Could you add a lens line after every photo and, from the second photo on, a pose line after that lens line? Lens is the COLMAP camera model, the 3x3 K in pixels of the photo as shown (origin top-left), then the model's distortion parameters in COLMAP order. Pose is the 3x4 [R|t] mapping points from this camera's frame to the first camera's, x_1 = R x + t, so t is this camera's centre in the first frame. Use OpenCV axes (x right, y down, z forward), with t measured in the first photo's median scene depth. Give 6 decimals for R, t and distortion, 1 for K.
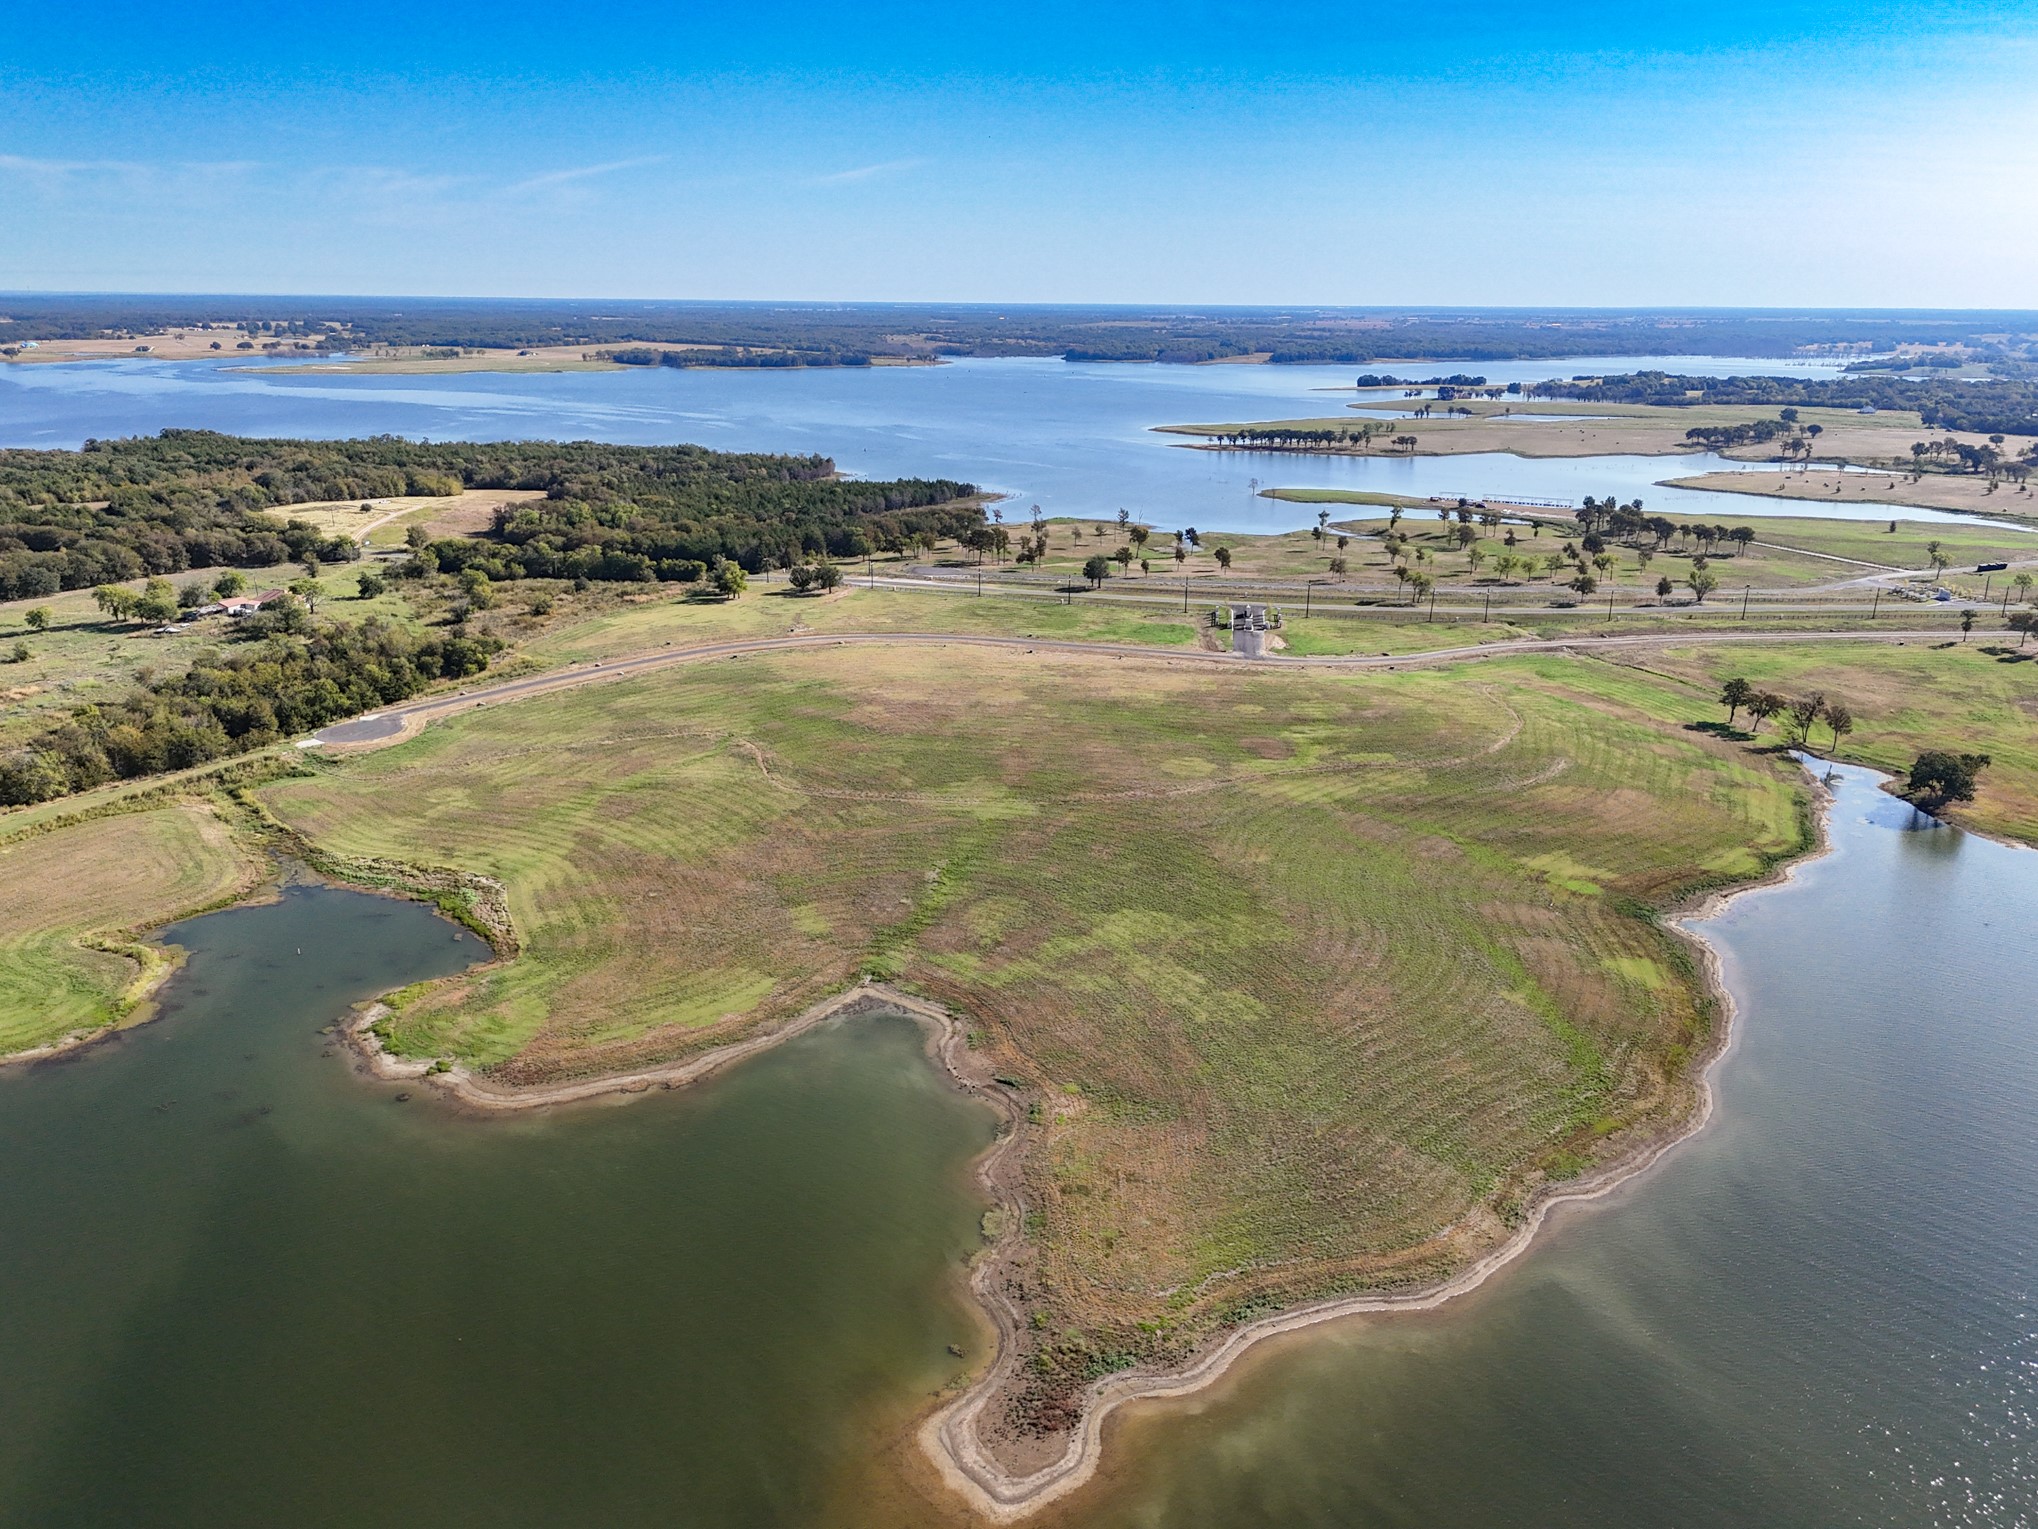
lens RADIAL K [[1497.9, 0, 1022.1], [0, 1497.9, 769.2], [0, 0, 1]] dist [0.059274, -0.055940]
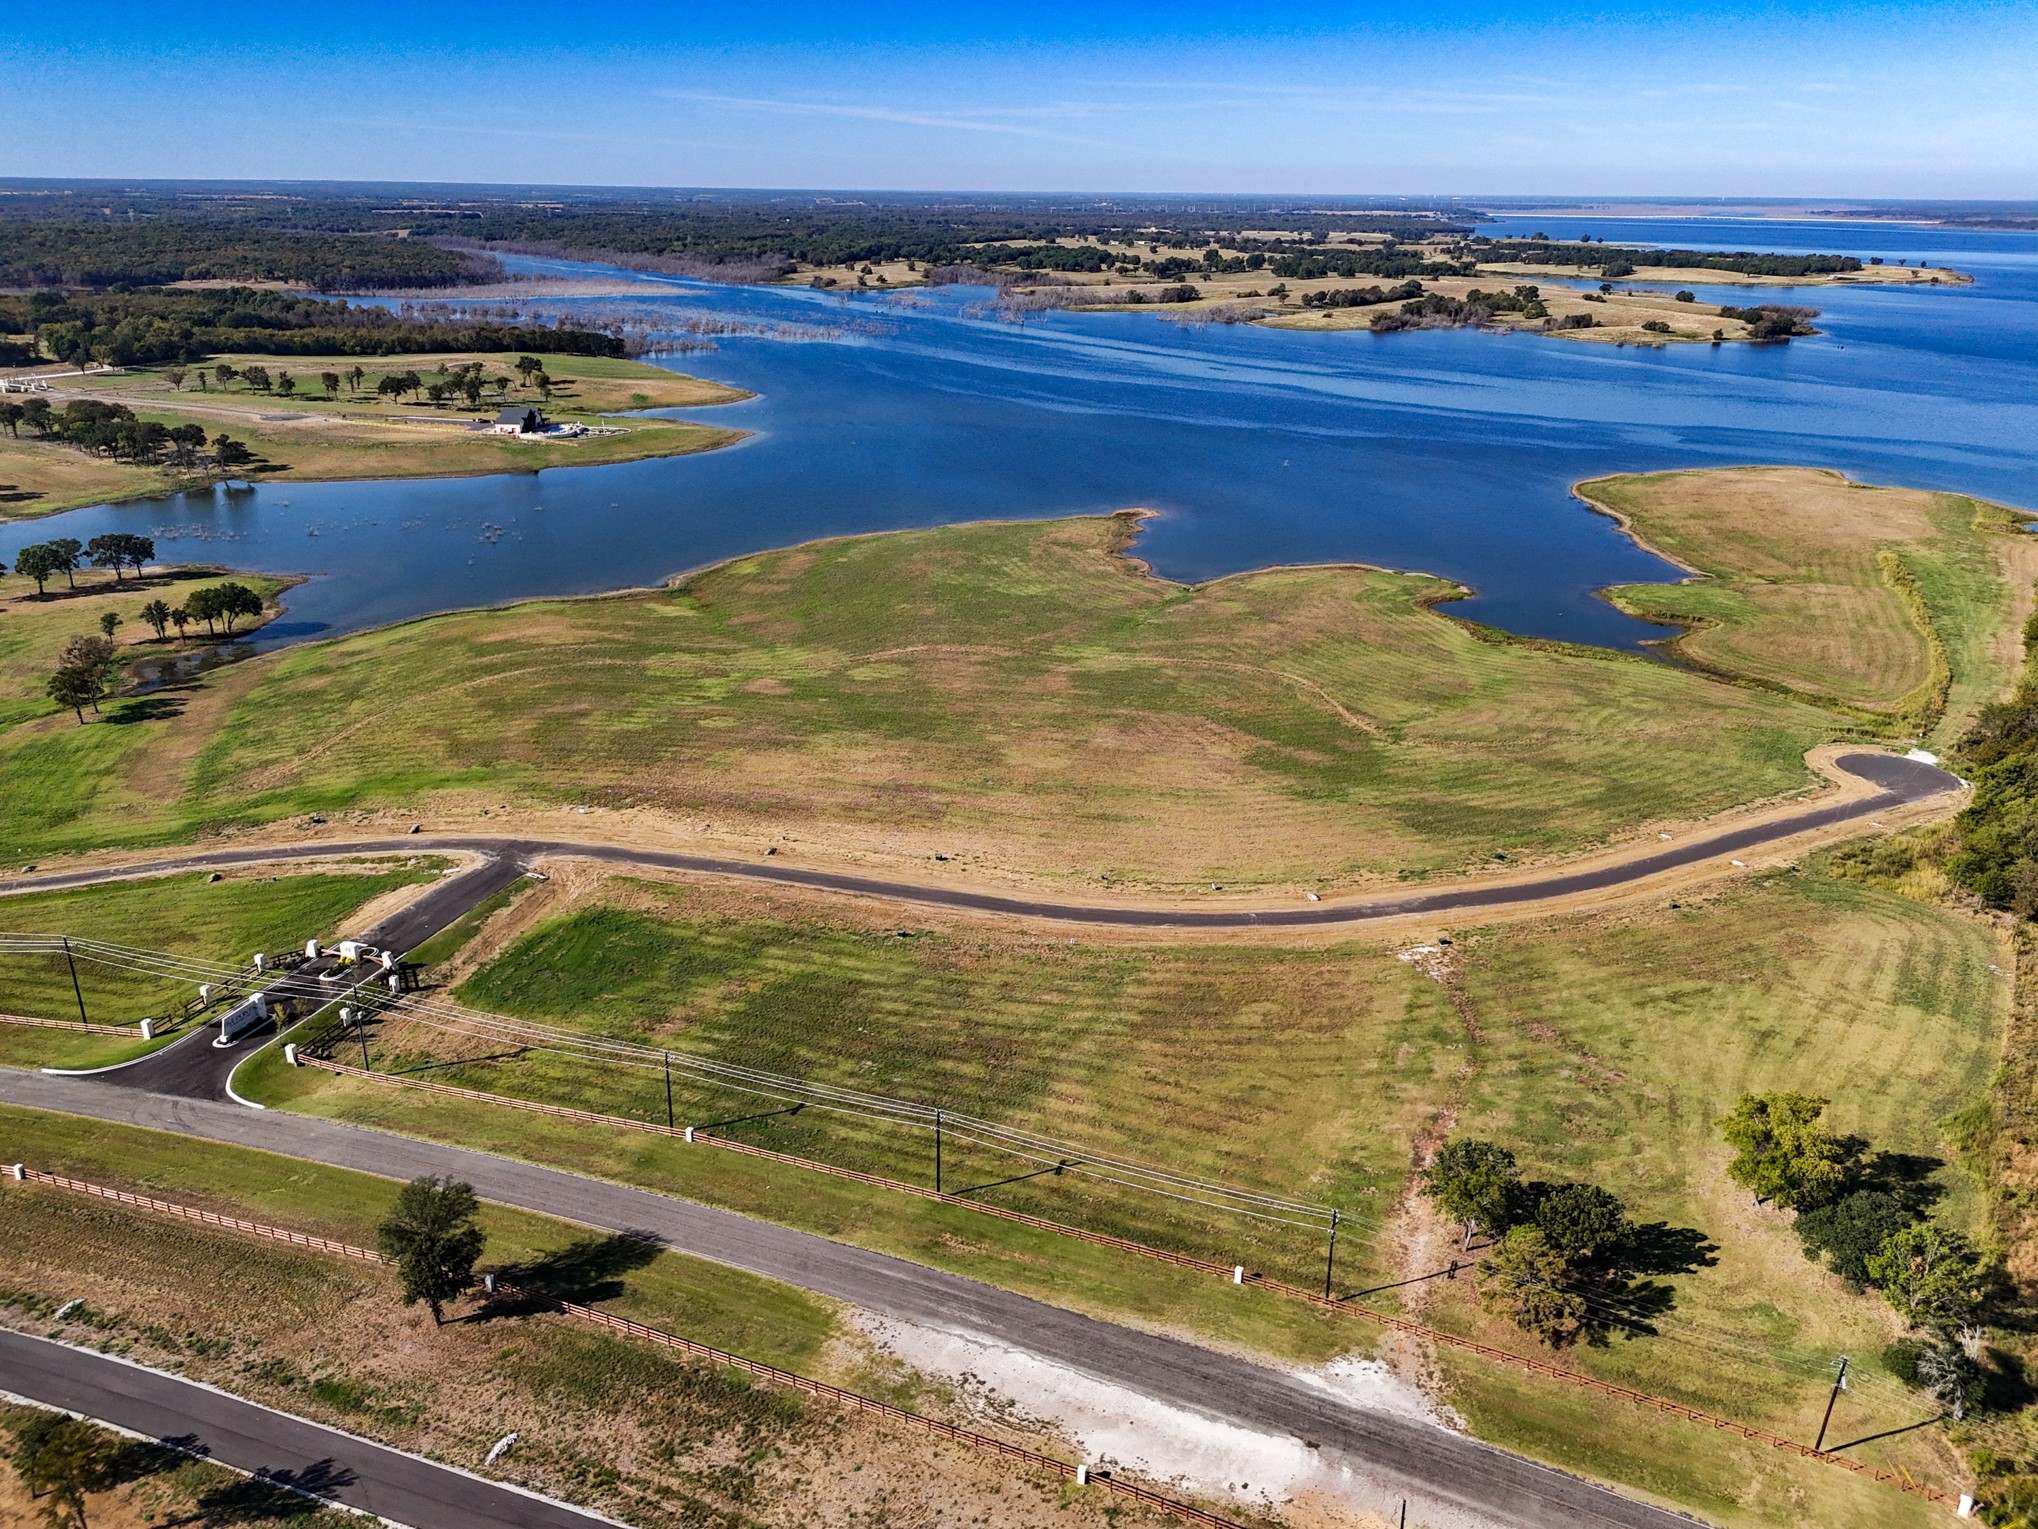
lens RADIAL K [[1497.9, 0, 1022.1], [0, 1497.9, 769.2], [0, 0, 1]] dist [0.059274, -0.055940]
pose [[-0.986804, -0.075849, 0.143057, -0.038645], [0.030238, 0.781634, 0.623004, -0.172403], [-0.159073, 0.619108, -0.769026, 0.555519]]
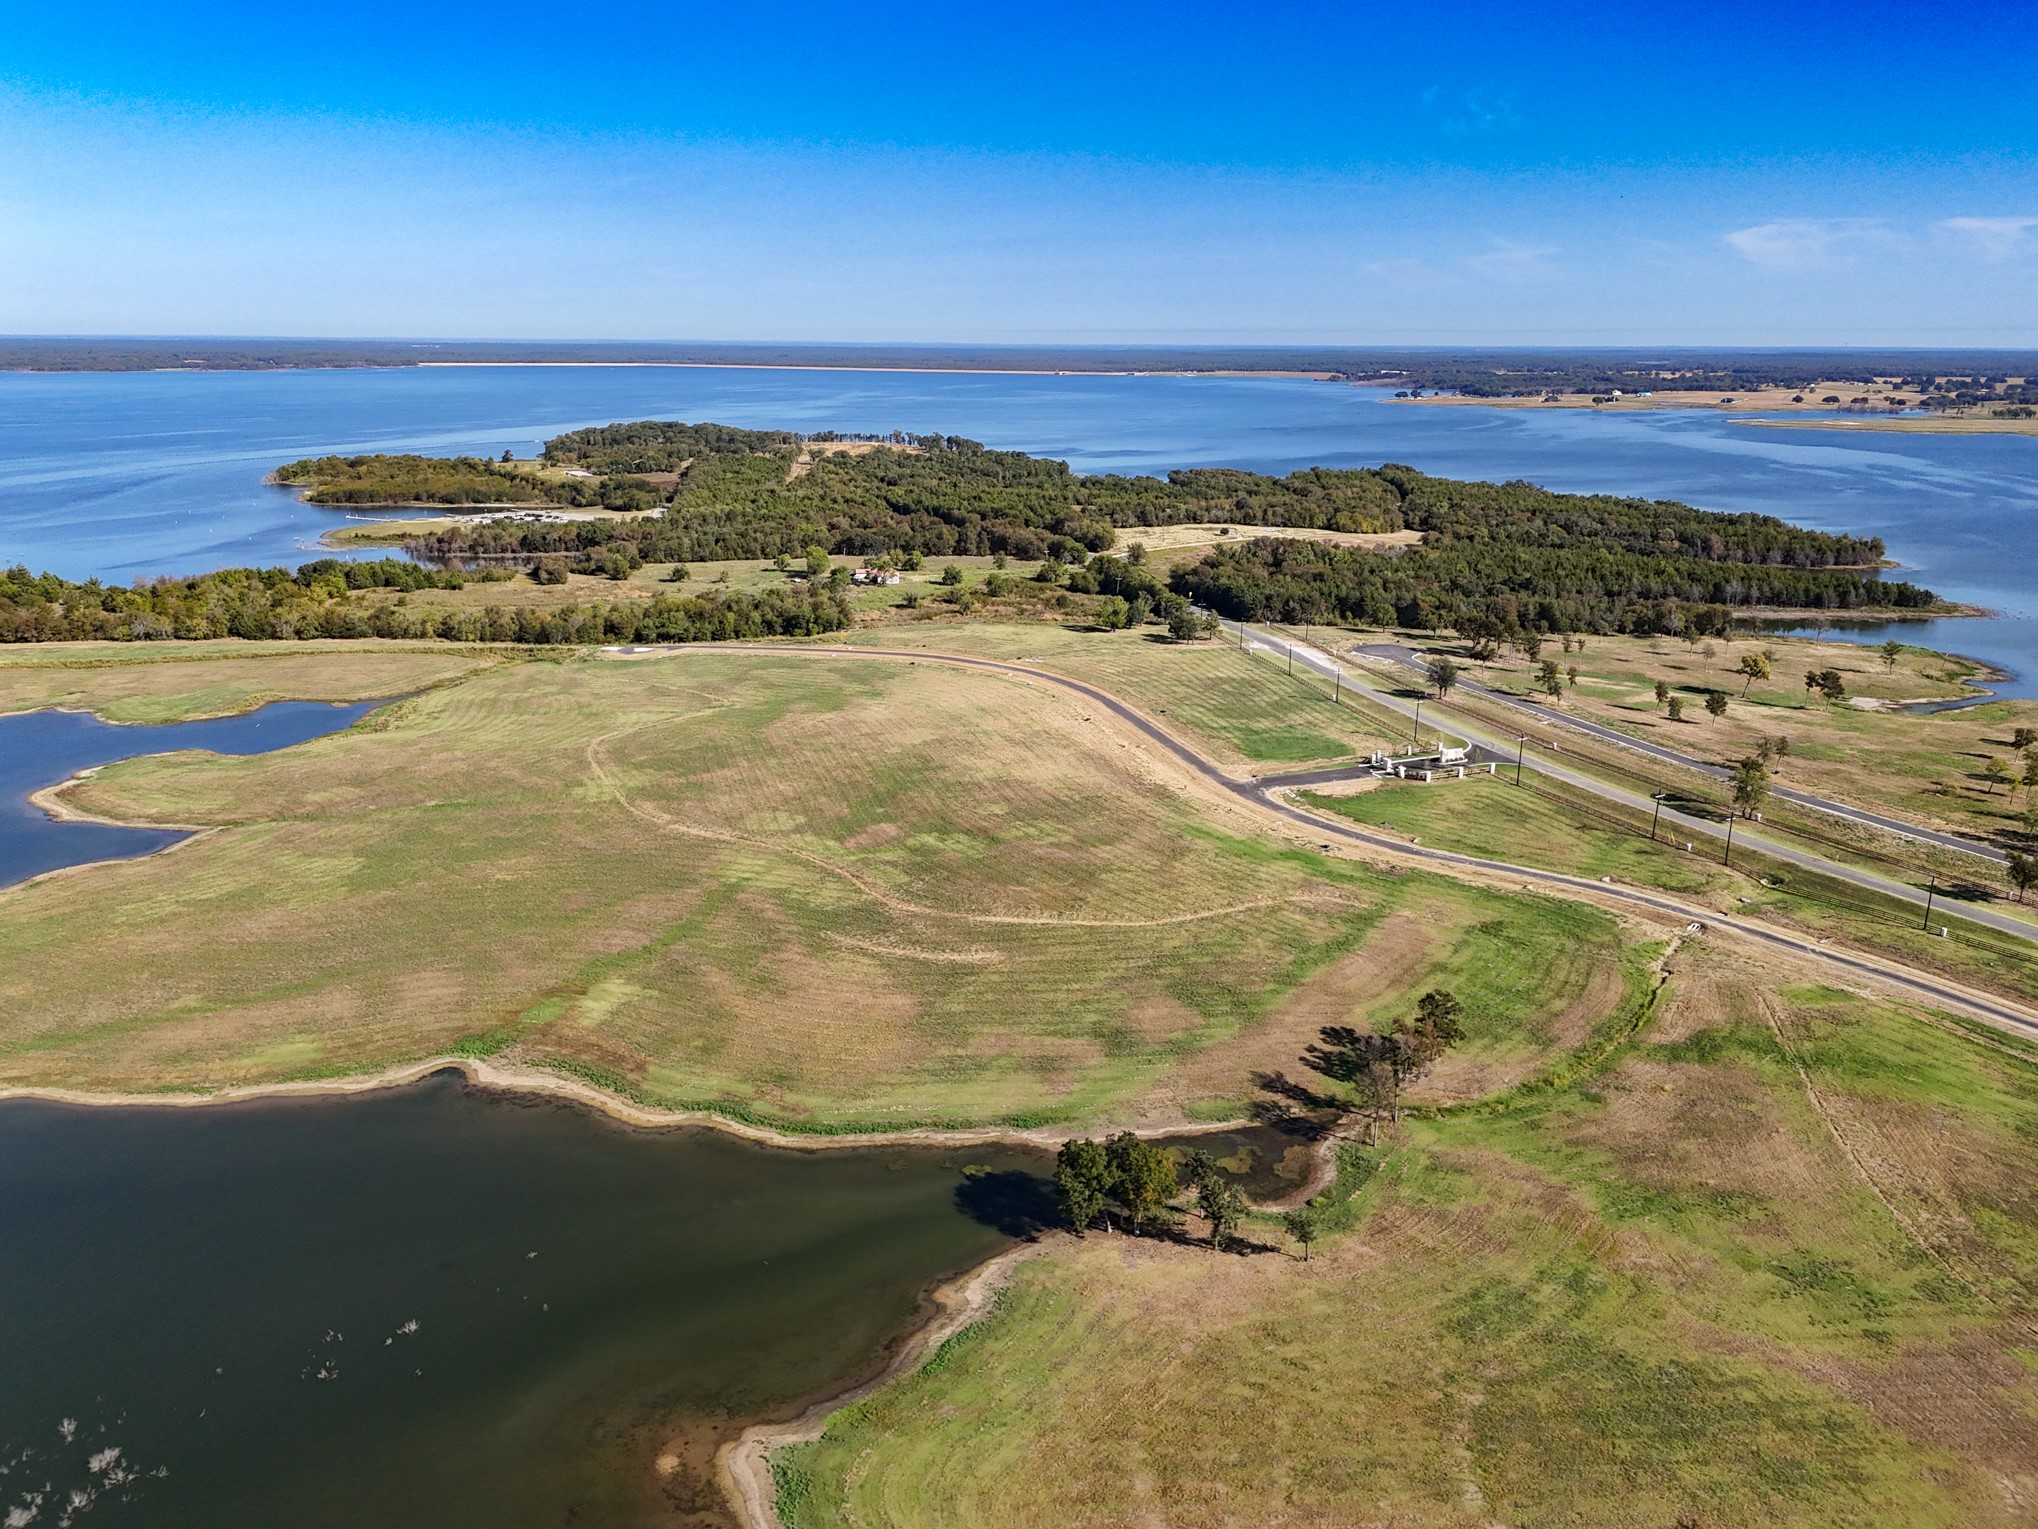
lens RADIAL K [[1497.9, 0, 1022.1], [0, 1497.9, 769.2], [0, 0, 1]] dist [0.059274, -0.055940]
pose [[0.468248, 0.238214, -0.850880, 0.313419], [-0.267033, 0.956096, 0.120720, -0.060503], [0.842281, 0.170687, 0.511302, 0.201794]]
